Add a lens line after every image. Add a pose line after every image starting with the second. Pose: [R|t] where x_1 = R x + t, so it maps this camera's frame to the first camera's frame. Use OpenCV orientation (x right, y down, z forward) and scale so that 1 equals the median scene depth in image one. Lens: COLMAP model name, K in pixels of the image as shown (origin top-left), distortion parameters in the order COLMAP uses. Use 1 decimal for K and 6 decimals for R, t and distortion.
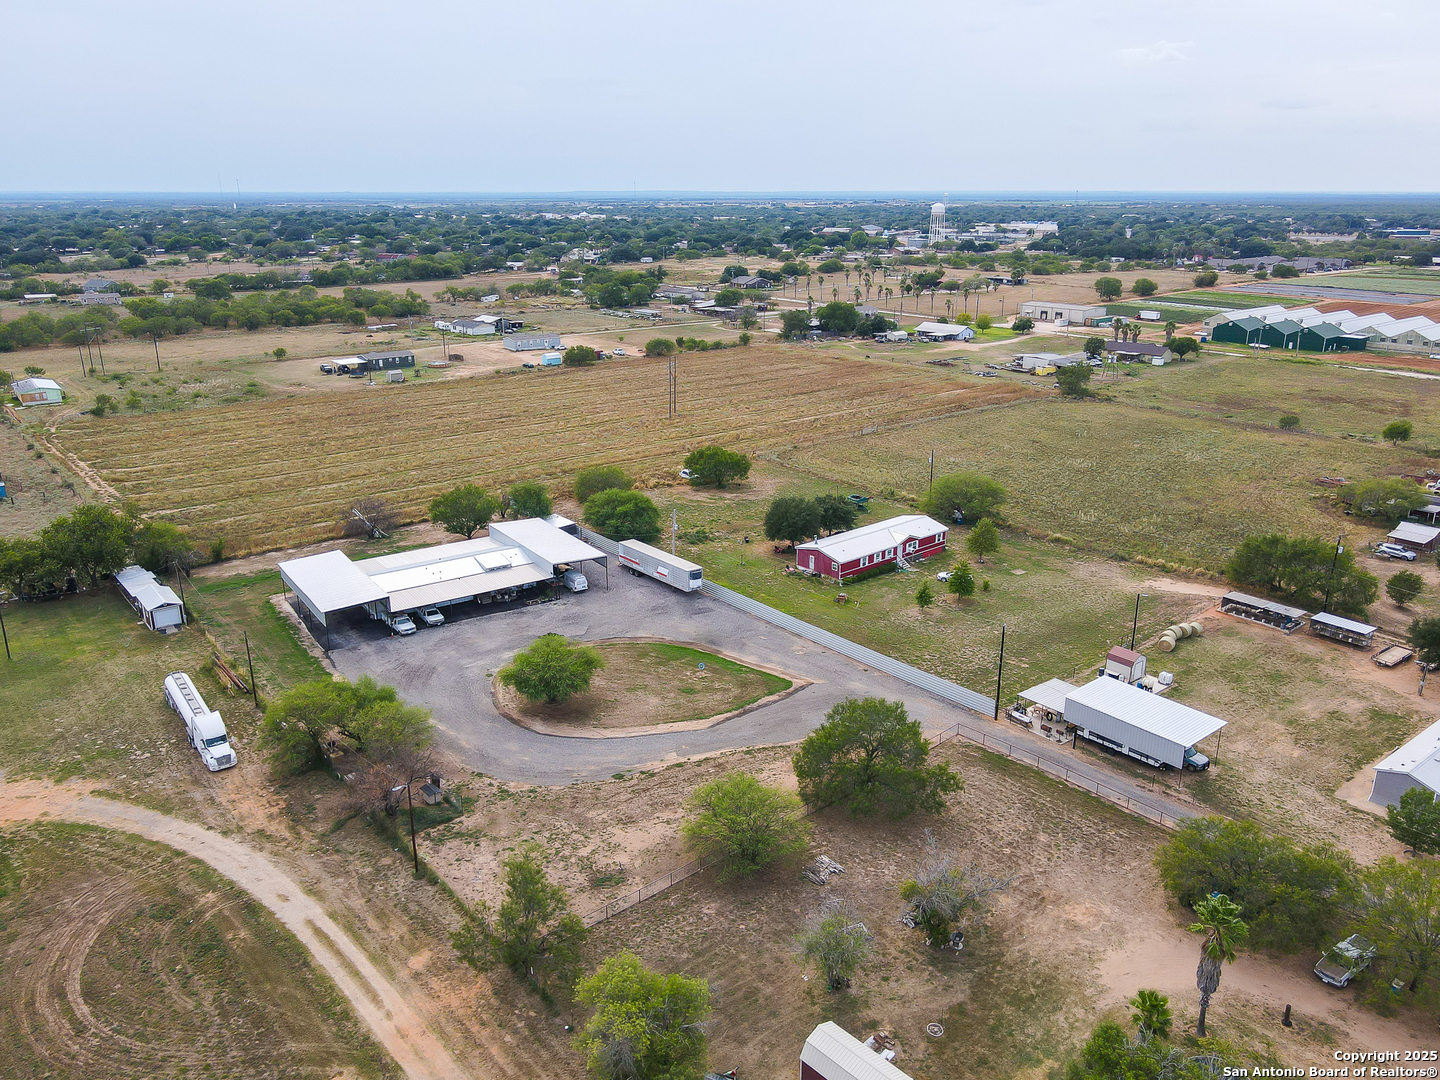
lens RADIAL K [[1086.0, 0, 724.2], [0, 1086.0, 545.1], [0, 0, 1]] dist [-0.008649, 0.048822]
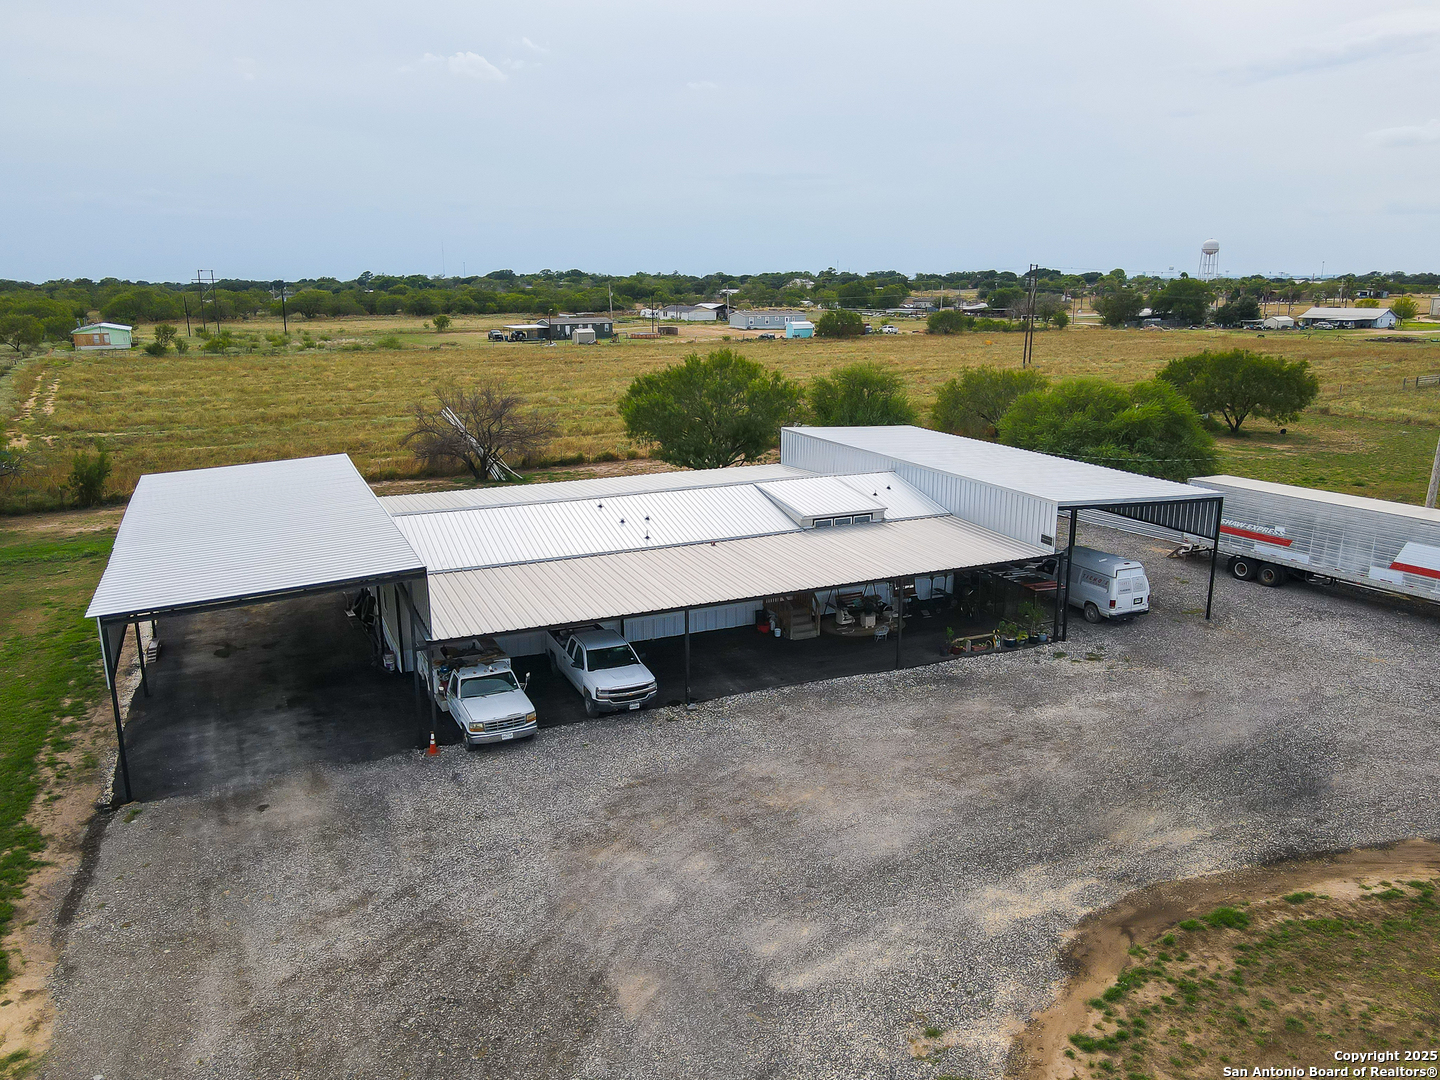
lens RADIAL K [[1074.7, 0, 723.2], [0, 1074.7, 537.5], [0, 0, 1]] dist [0.002217, 0.012427]
pose [[0.984663, 0.036301, -0.170650, -0.228569], [-0.050269, 0.995665, -0.078255, 0.059589], [0.167069, 0.085633, 0.982219, 0.858851]]
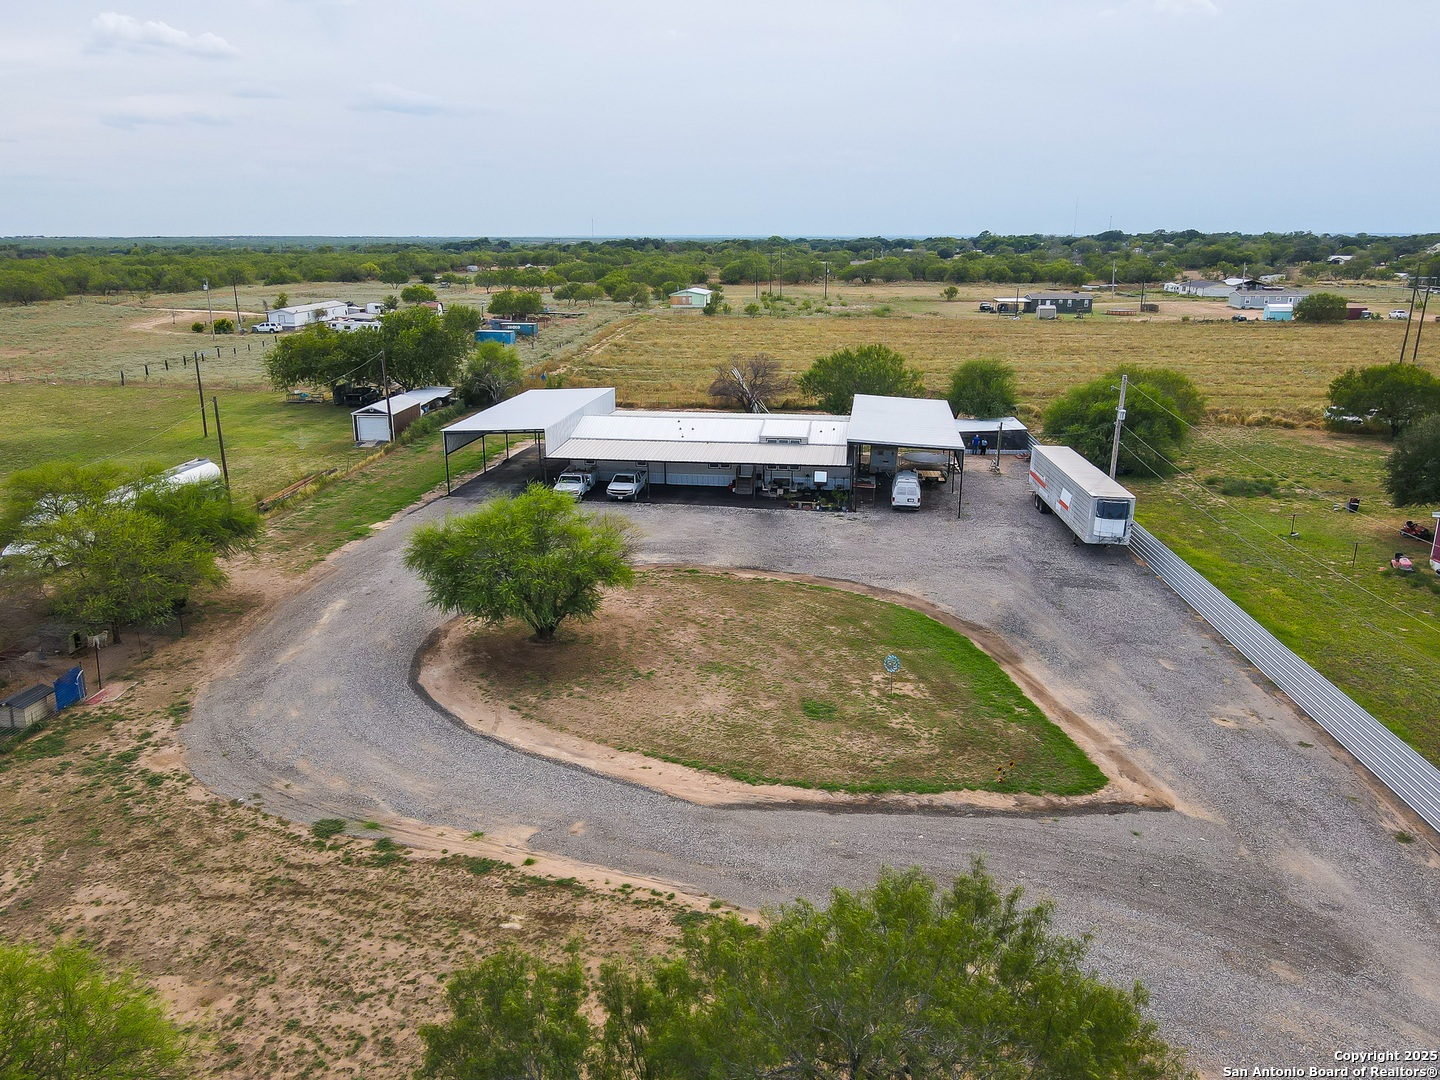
lens RADIAL K [[1069.2, 0, 725.7], [0, 1069.2, 537.6], [0, 0, 1]] dist [-0.006425, 0.036825]
pose [[0.734417, 0.185442, -0.652873, 0.174337], [-0.212239, 0.976455, 0.038605, 0.066465], [0.644660, 0.110213, 0.756483, 0.677051]]
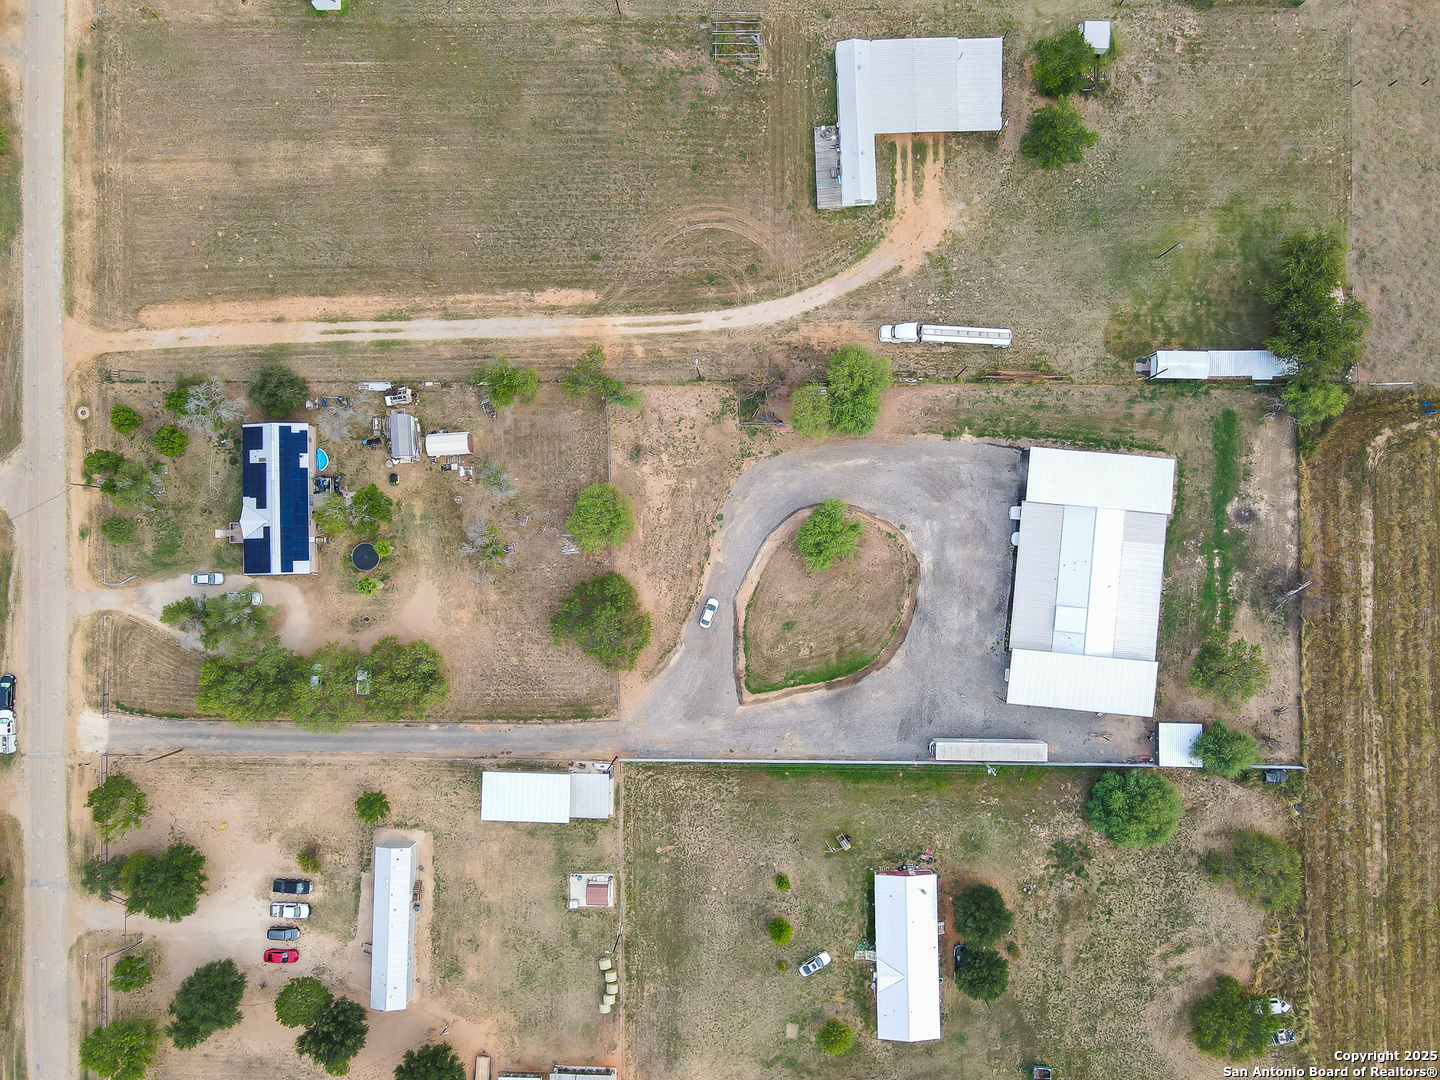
lens RADIAL K [[1069.2, 0, 725.7], [0, 1069.2, 537.6], [0, 0, 1]] dist [-0.006425, 0.036825]
pose [[-0.641090, 0.767465, 0.000820, -0.067876], [-0.215943, -0.181410, 0.959406, -1.119722], [0.736459, 0.614888, 0.282028, 0.478434]]
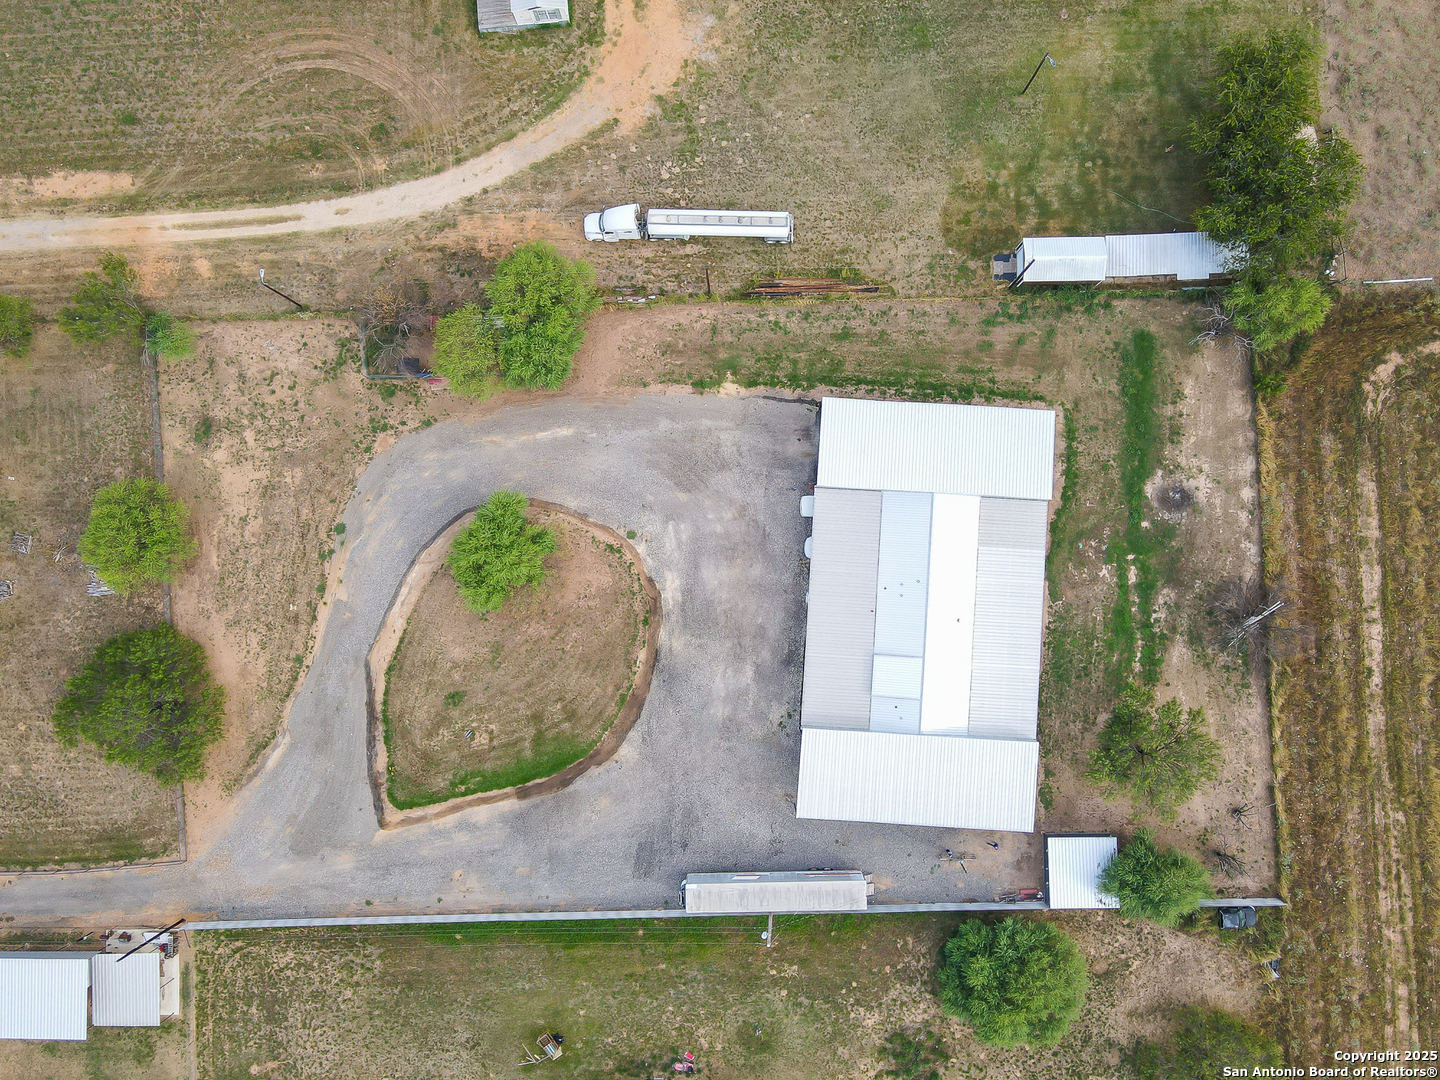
lens RADIAL K [[1074.7, 0, 723.2], [0, 1074.7, 537.5], [0, 0, 1]] dist [0.002217, 0.012427]
pose [[-0.615566, 0.787996, -0.011822, -0.251841], [-0.230956, -0.166035, 0.958693, -0.704079], [0.753483, 0.592869, 0.284198, 0.827688]]
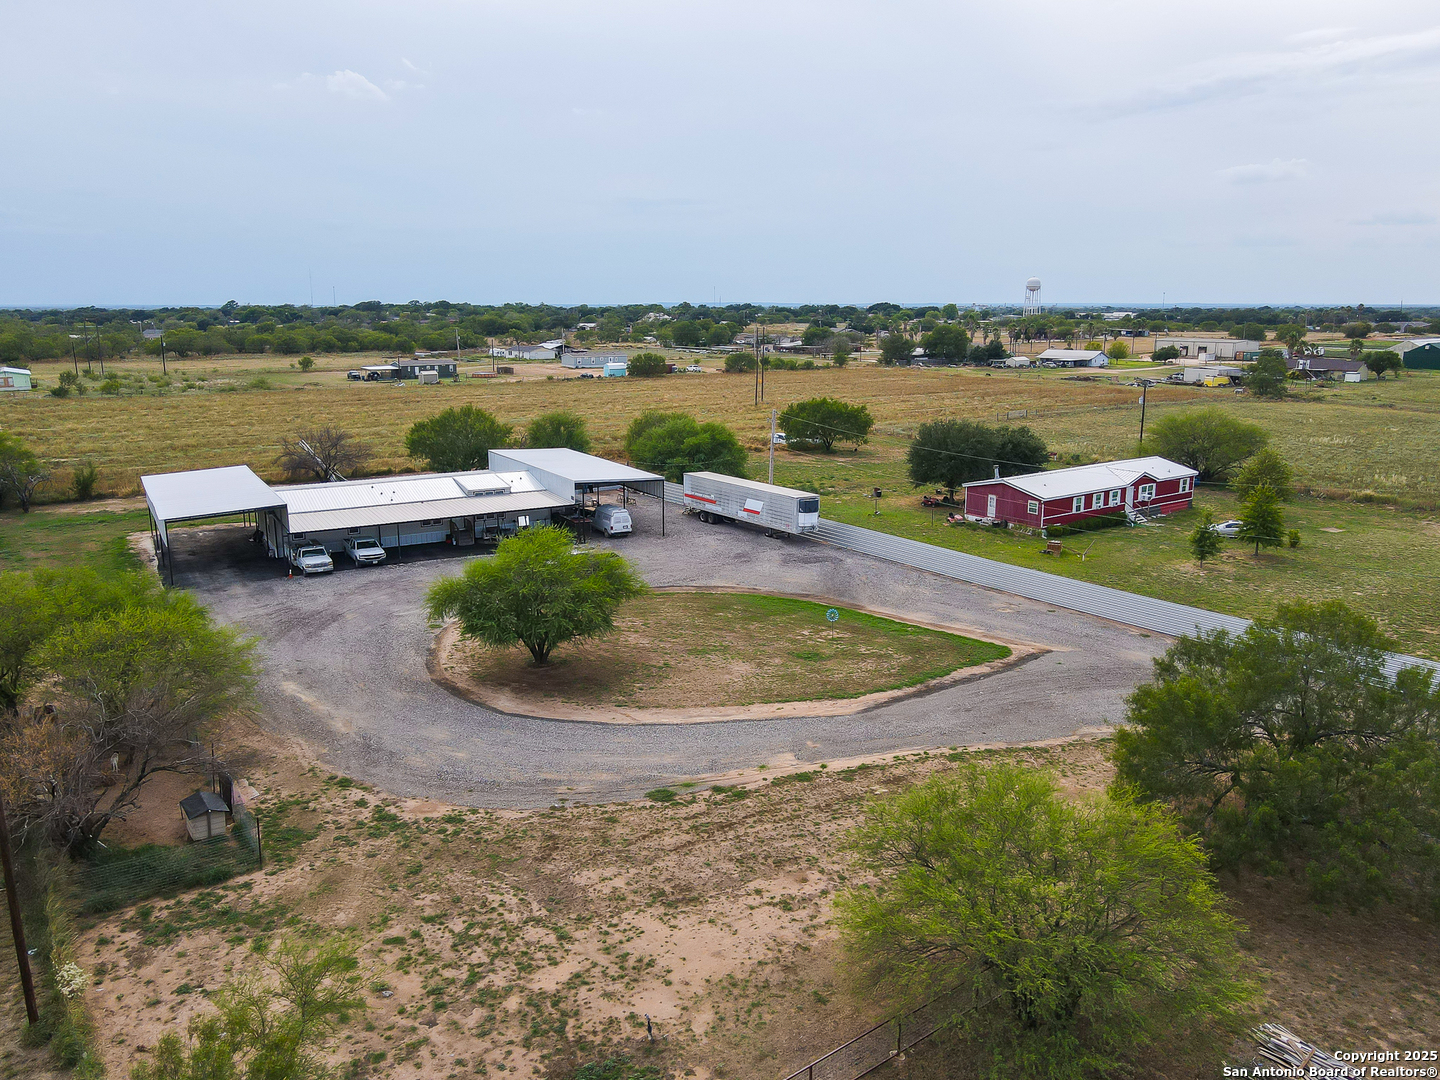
lens RADIAL K [[1086.0, 0, 724.2], [0, 1086.0, 545.1], [0, 0, 1]] dist [-0.008649, 0.048822]
pose [[0.997625, 0.014563, -0.067319, -0.038306], [-0.021170, 0.994912, -0.098495, 0.131254], [0.065542, 0.099687, 0.992858, 0.476960]]
